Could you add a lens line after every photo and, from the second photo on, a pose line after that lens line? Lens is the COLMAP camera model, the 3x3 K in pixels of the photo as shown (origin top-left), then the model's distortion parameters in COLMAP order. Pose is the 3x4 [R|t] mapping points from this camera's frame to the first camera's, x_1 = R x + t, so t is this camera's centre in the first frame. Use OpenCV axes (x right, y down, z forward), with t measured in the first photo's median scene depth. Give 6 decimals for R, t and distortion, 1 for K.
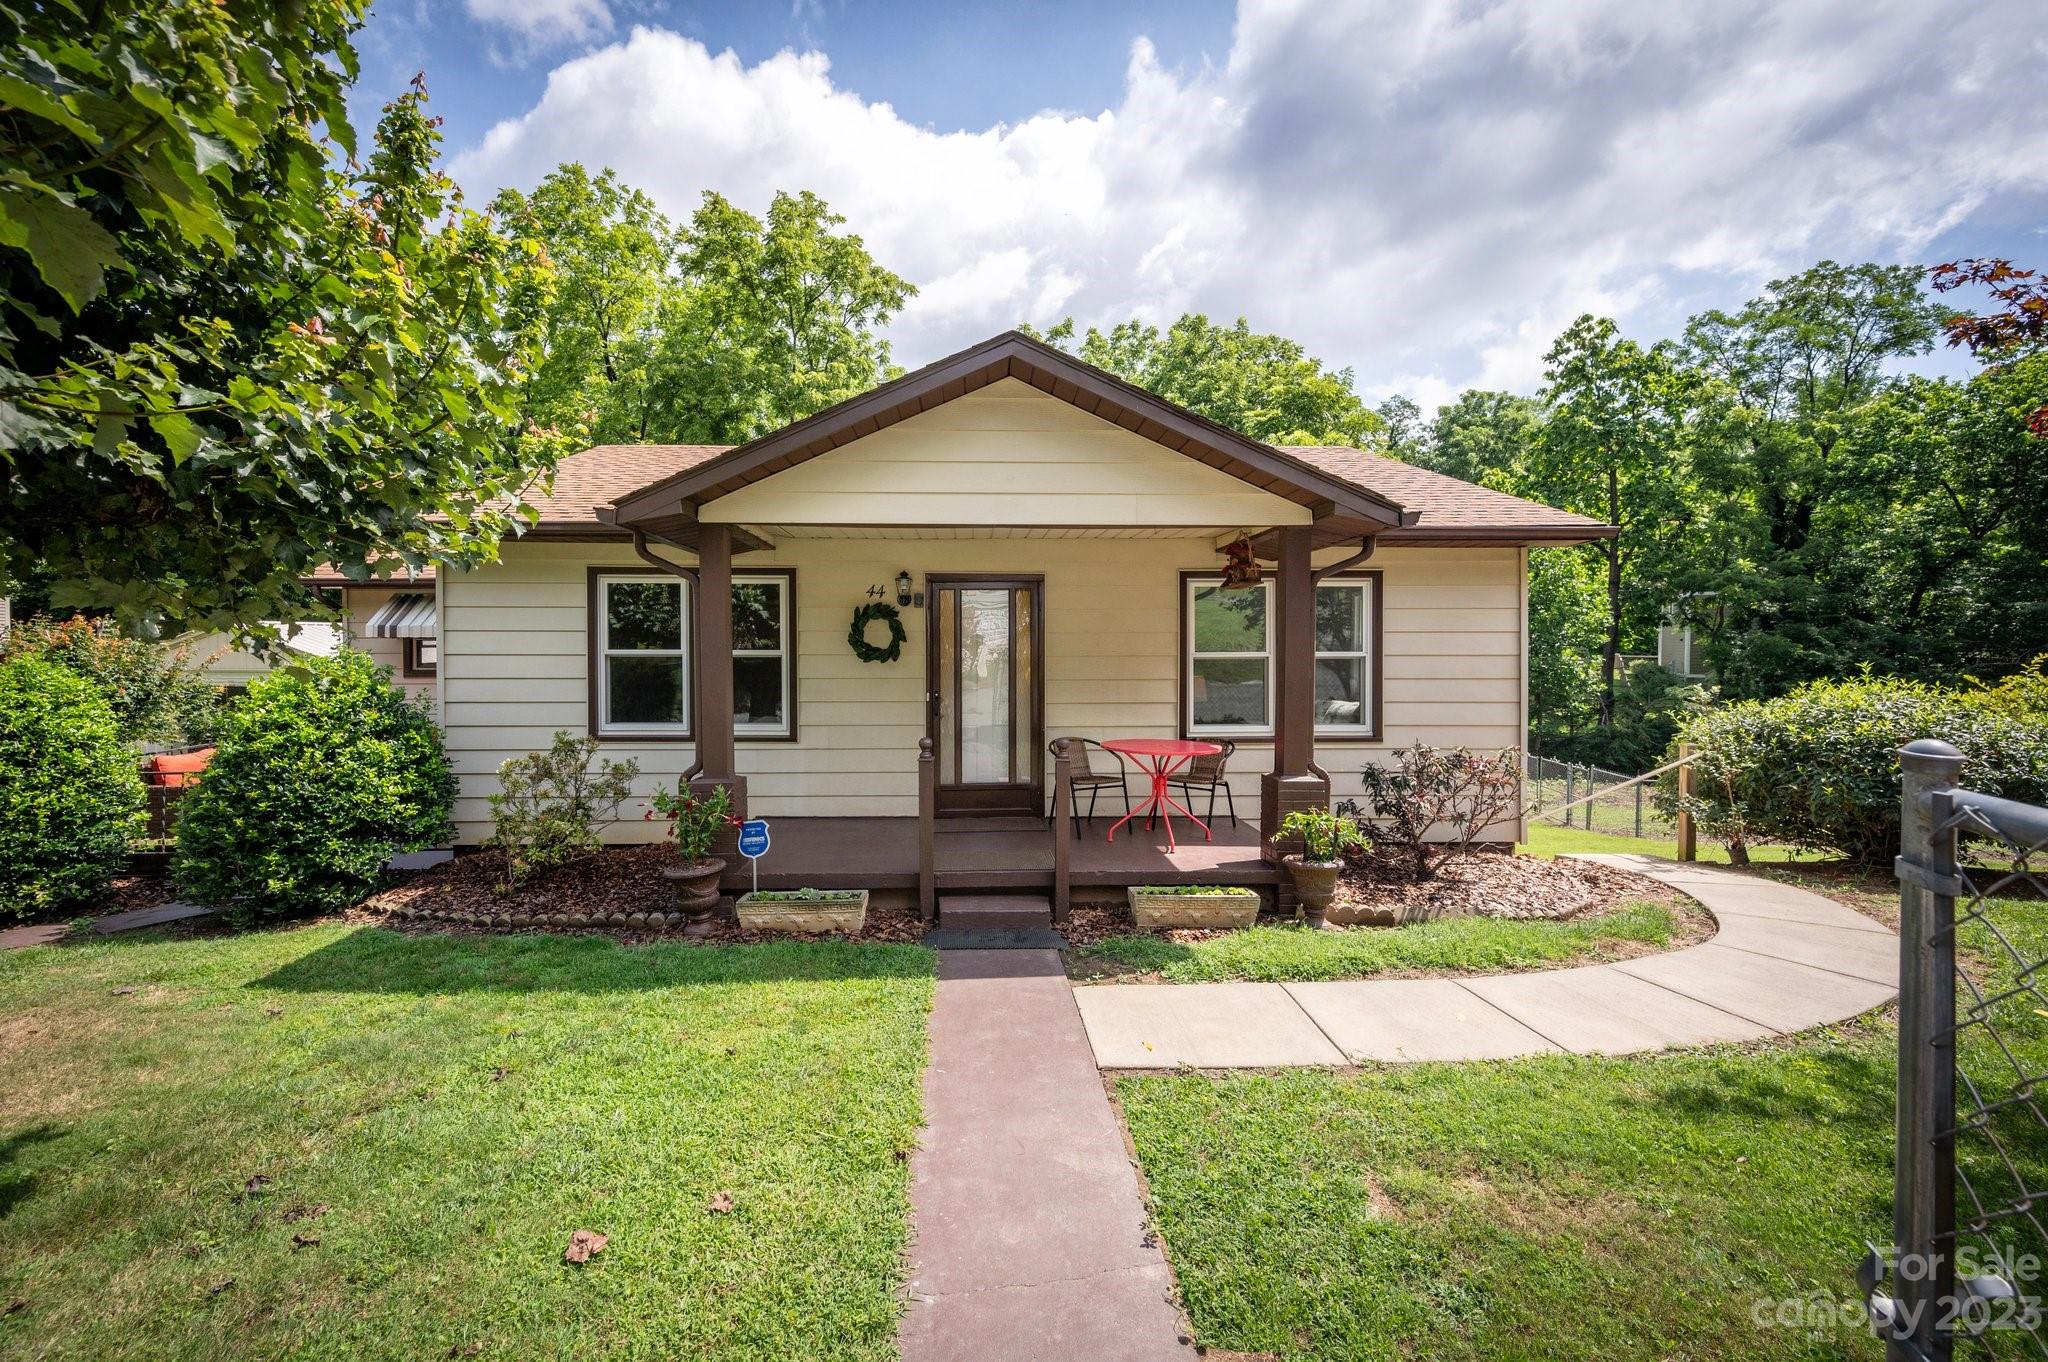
lens RADIAL K [[818.3, 0, 1005.4], [0, 818.3, 680.1], [0, 0, 1]] dist [-0.008265, -0.000103]
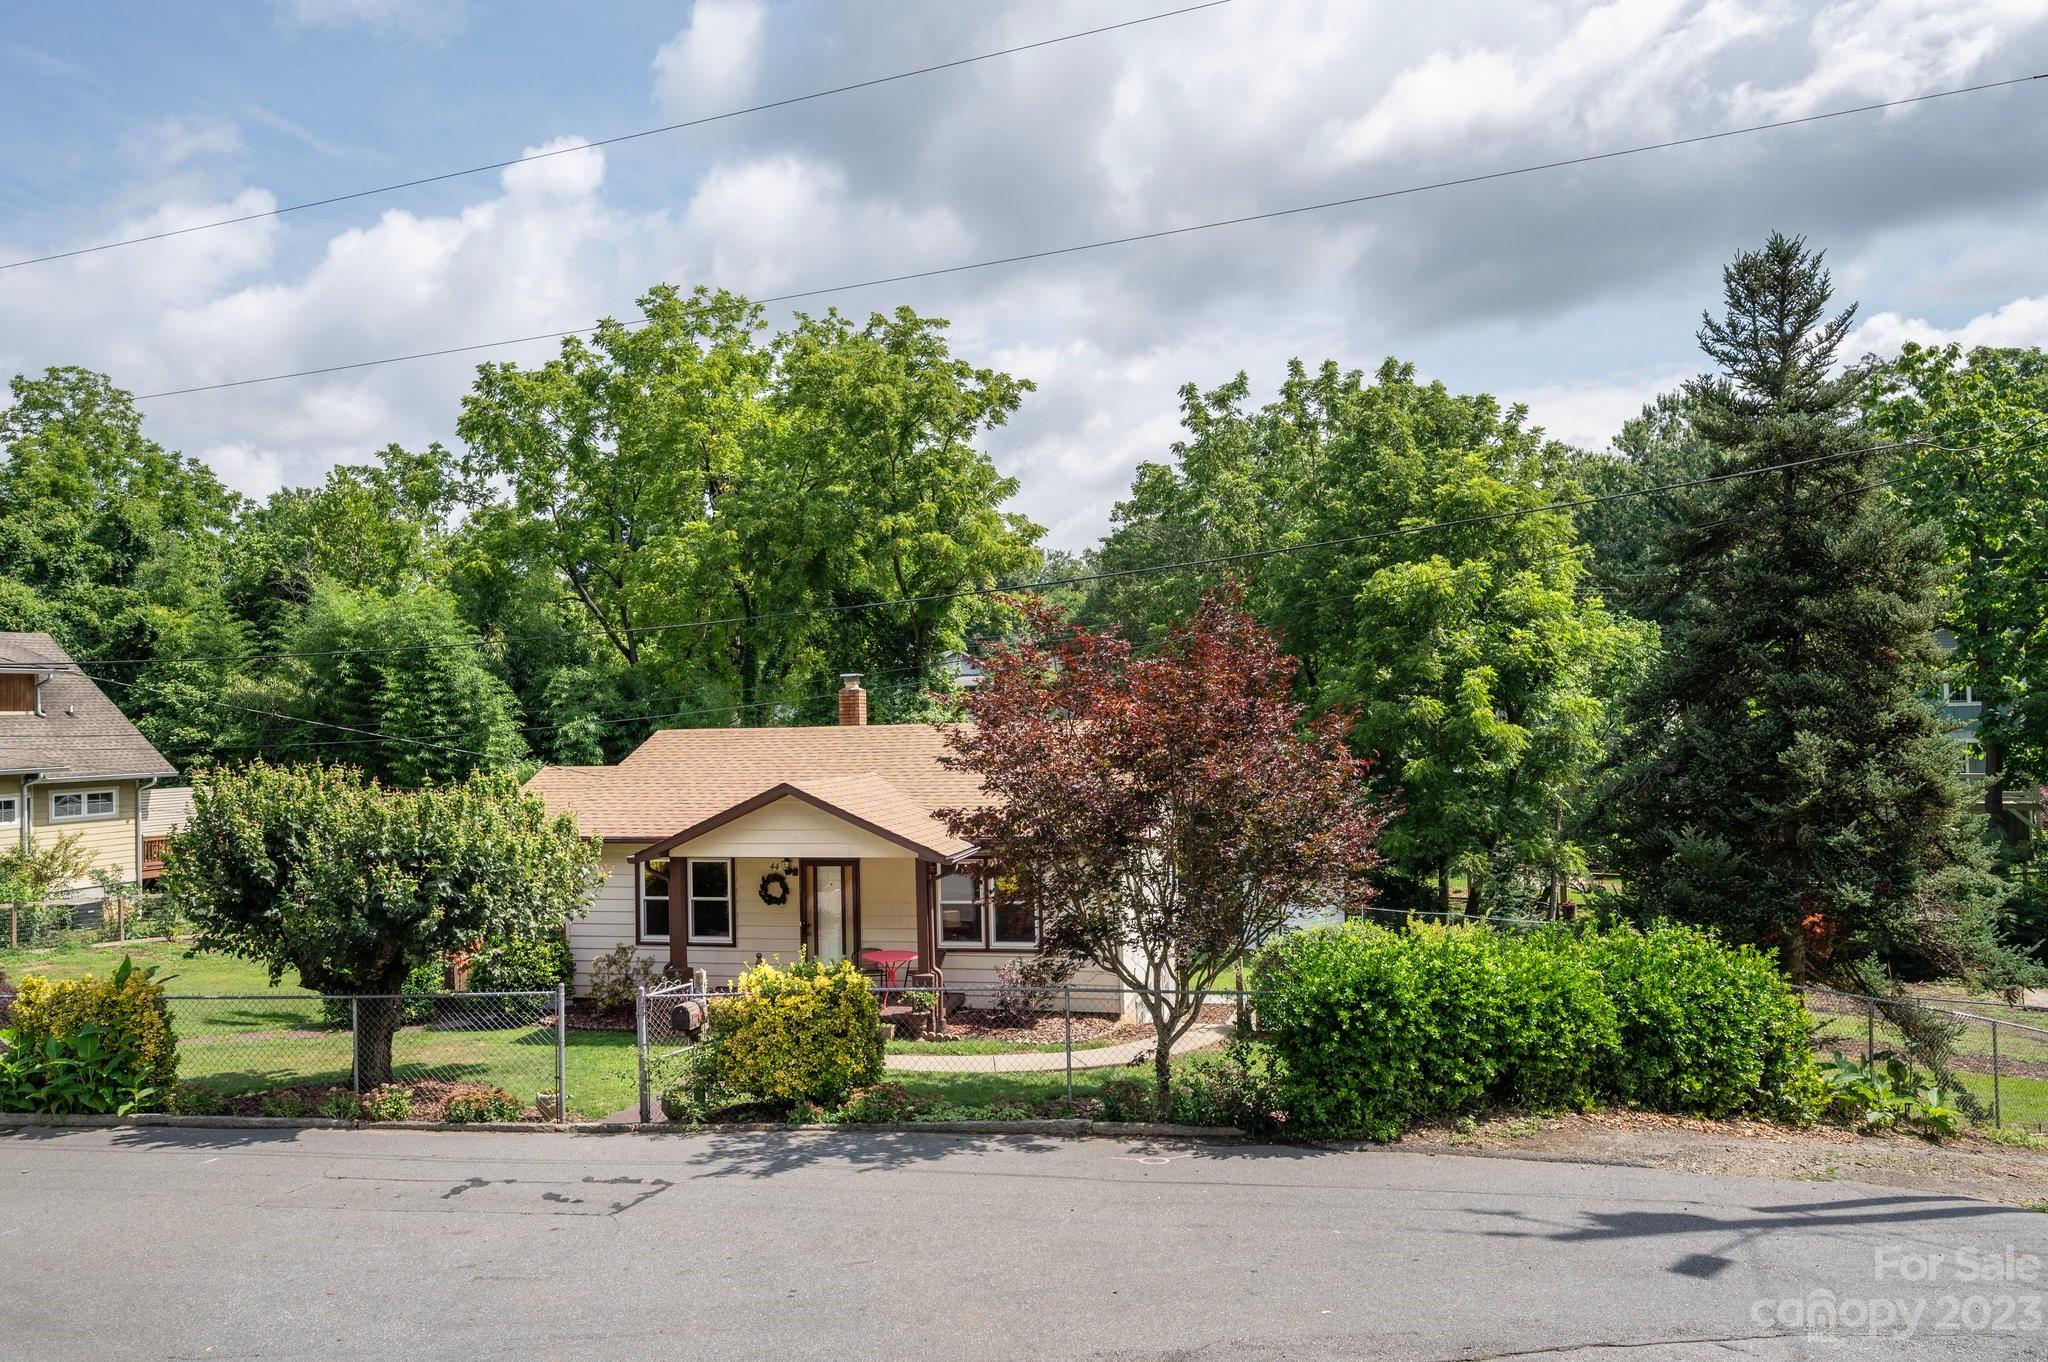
lens RADIAL K [[1360.5, 0, 1029.3], [0, 1360.5, 689.6], [0, 0, 1]] dist [0.023326, 0.000204]
pose [[0.967888, -0.025815, -0.250053, 1.195824], [0.009773, 0.997825, -0.065185, -0.303562], [0.251192, 0.060648, 0.966036, -1.892714]]
